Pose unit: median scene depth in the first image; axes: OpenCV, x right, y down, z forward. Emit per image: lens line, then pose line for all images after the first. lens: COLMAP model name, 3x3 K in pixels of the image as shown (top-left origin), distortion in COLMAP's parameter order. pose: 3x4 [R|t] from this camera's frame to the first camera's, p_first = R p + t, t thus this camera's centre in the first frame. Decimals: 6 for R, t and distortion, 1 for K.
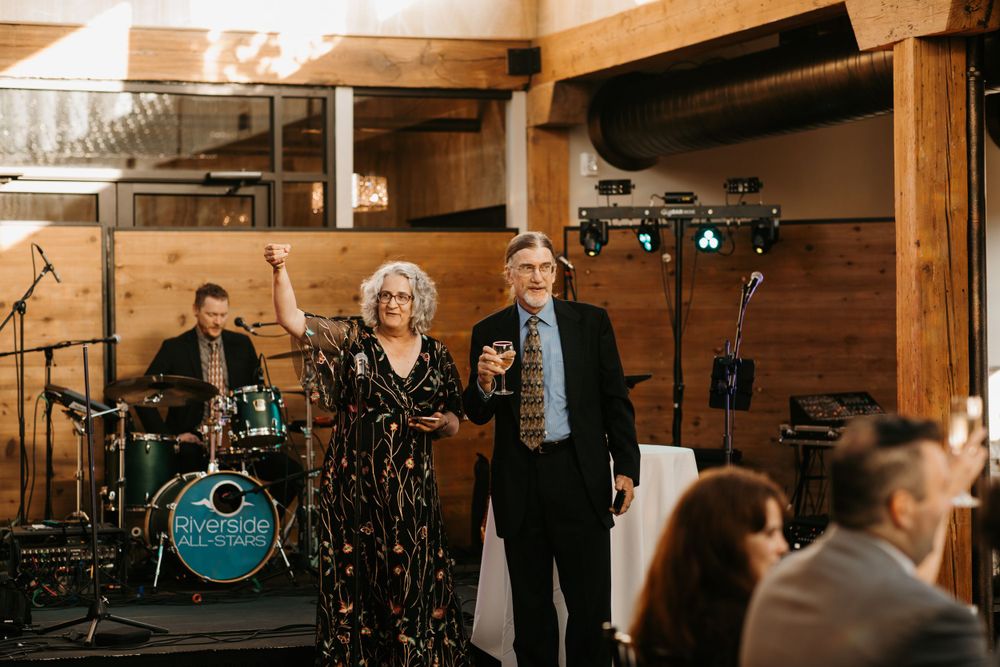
lens RADIAL K [[2407.3, 0, 501.0], [0, 2407.3, 338.5], [0, 0, 1]] dist [0.149663, 0.000000]
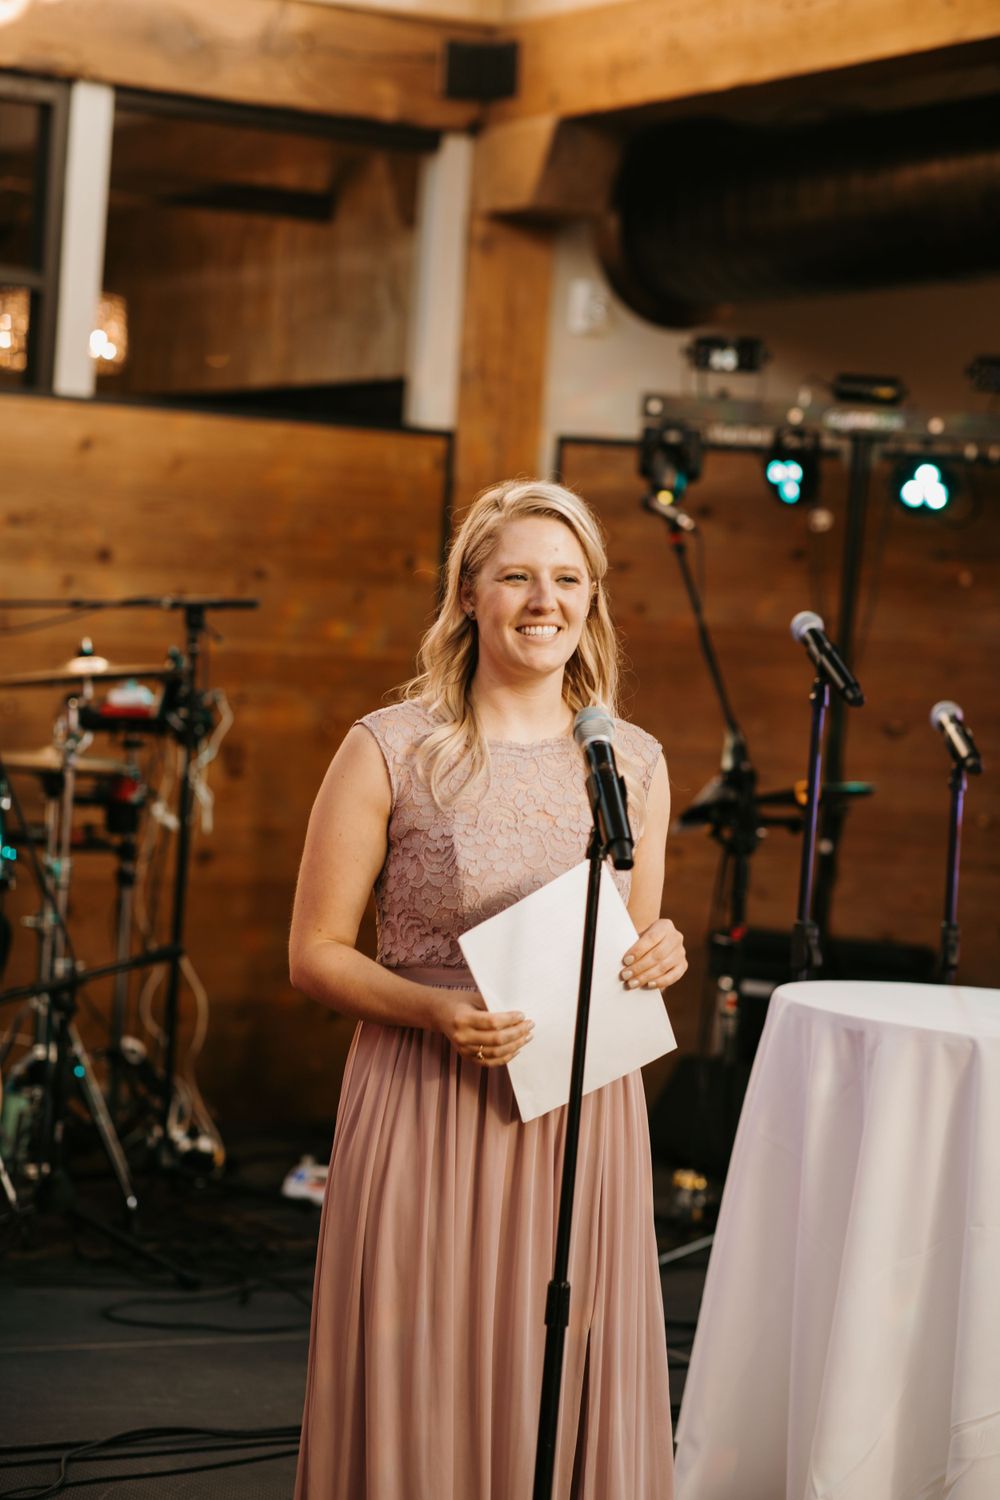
lens RADIAL K [[3611.0, 0, 509.5], [0, 3611.0, 742.7], [0, 0, 1]] dist [0.149663, 0.000000]
pose [[0.983069, 0.068804, 0.169827, -0.095430], [-0.073075, 0.997145, 0.019022, -0.000349], [-0.168034, -0.031110, 0.985290, 0.317062]]
